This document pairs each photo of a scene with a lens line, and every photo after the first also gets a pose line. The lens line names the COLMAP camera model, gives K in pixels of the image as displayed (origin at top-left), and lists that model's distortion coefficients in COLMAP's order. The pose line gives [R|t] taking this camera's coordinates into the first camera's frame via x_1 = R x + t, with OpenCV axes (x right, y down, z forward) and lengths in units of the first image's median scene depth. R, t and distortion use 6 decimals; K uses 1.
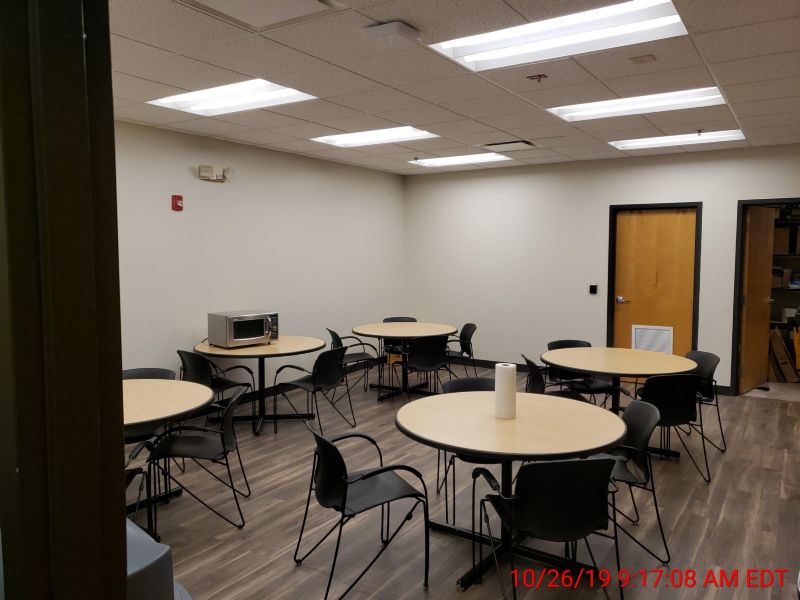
lens RADIAL K [[619.4, 0, 400.0], [0, 619.4, 300.0], [0, 0, 1]] dist [0.060095, -0.048027]
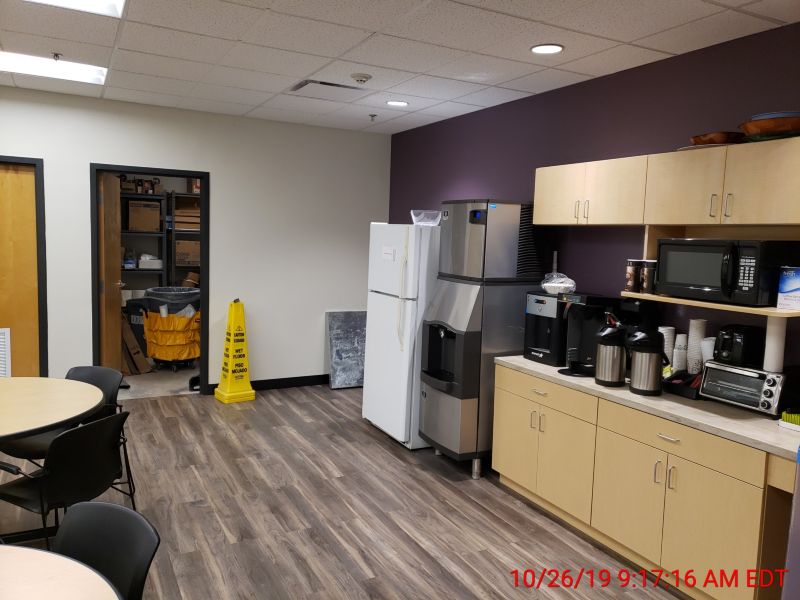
lens RADIAL K [[619.4, 0, 400.0], [0, 619.4, 300.0], [0, 0, 1]] dist [0.060095, -0.048027]
pose [[0.490325, -0.071727, 0.868583, 0.027021], [0.033440, 0.997422, 0.063489, -0.022878], [-0.870898, -0.002085, 0.491459, 0.269872]]
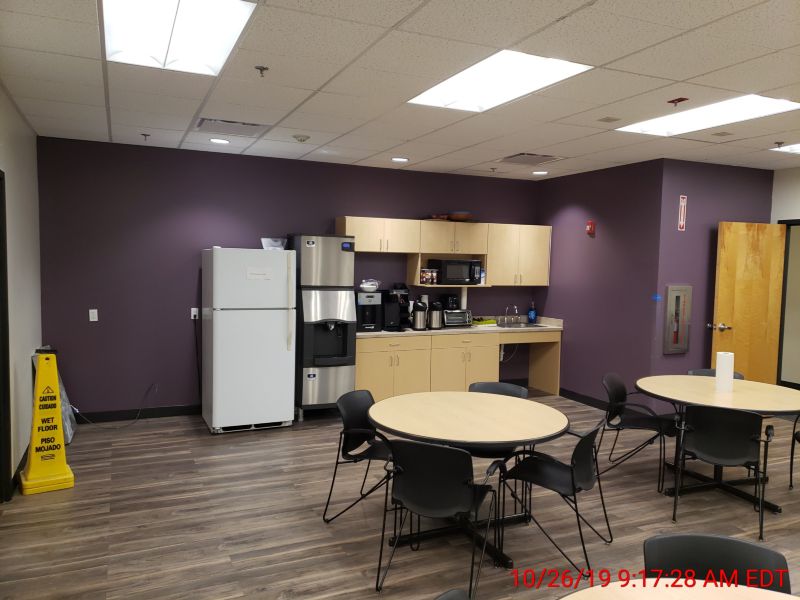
lens RADIAL K [[619.4, 0, 400.0], [0, 619.4, 300.0], [0, 0, 1]] dist [0.060095, -0.048027]
pose [[-0.836787, -0.049899, 0.545250, 0.012163], [0.026946, 0.990879, 0.132034, -0.108311], [-0.546865, 0.125177, -0.827810, 1.280086]]
